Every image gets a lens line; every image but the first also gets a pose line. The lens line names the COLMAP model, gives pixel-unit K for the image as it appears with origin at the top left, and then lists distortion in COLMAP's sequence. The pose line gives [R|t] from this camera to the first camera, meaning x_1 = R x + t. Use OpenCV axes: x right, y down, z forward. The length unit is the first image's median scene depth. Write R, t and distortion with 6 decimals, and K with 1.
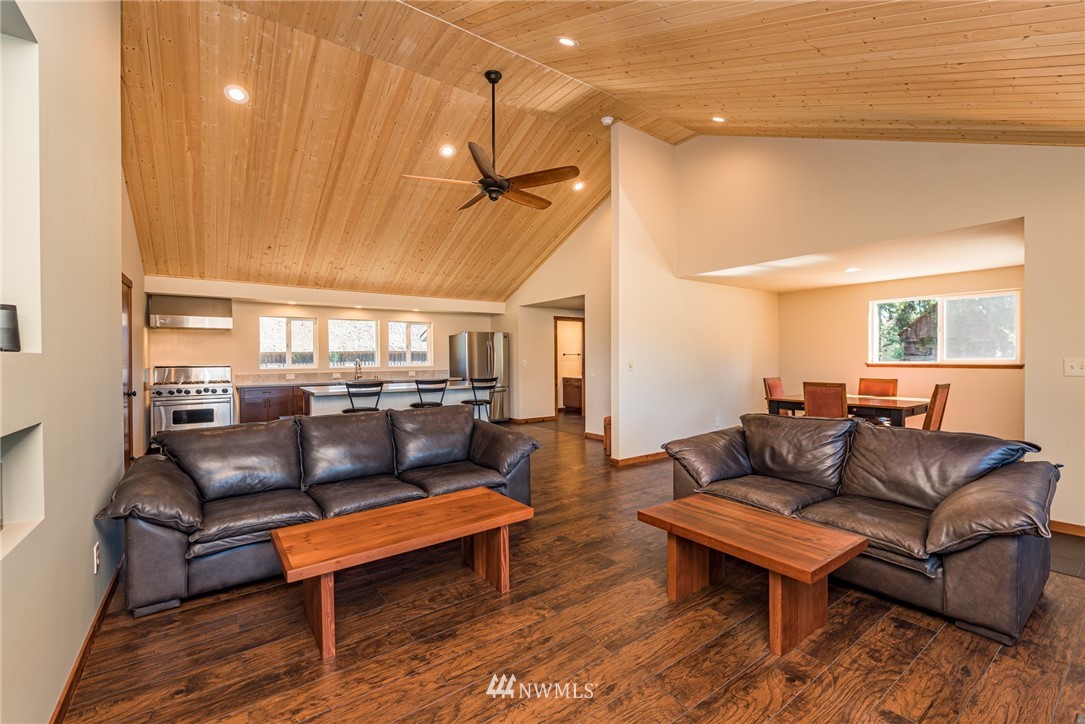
lens RADIAL K [[458.2, 0, 542.5], [0, 458.2, 362.0], [0, 0, 1]] dist [-0.000282, 0.000058]
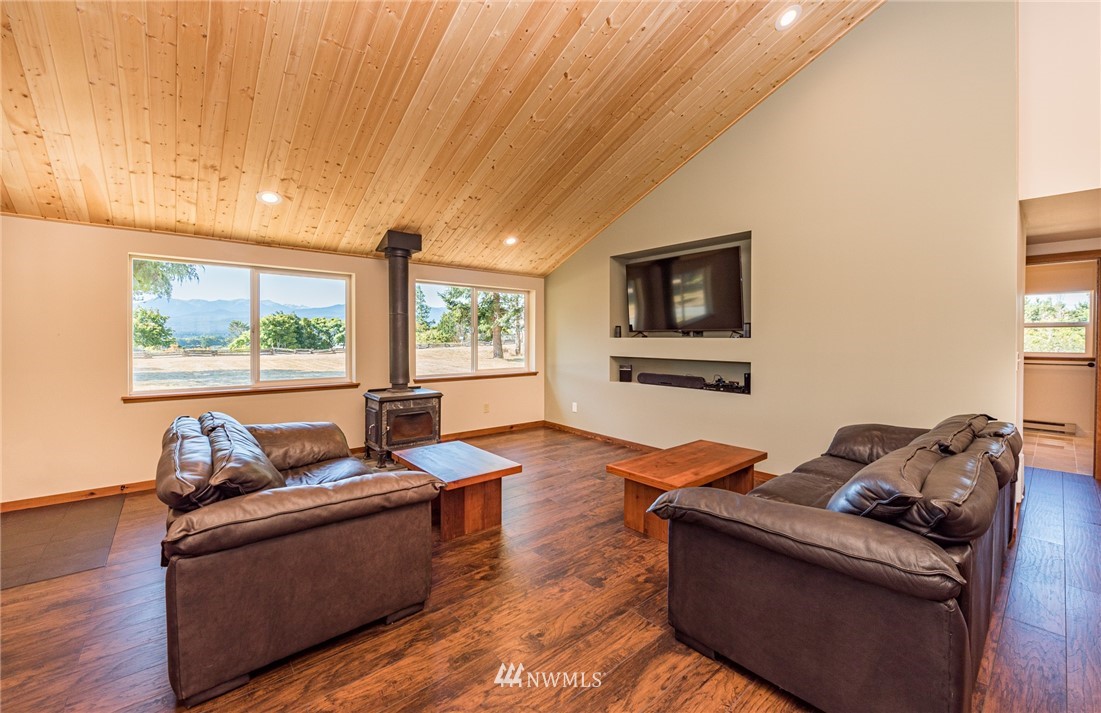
lens RADIAL K [[439.3, 0, 549.4], [0, 439.3, 343.6], [0, 0, 1]] dist [-0.000040, 0.000006]
pose [[-0.997241, 0.002364, -0.074199, 0.195711], [0.000589, 0.999713, 0.023940, -0.026757], [0.074234, 0.023830, -0.996956, 1.932823]]
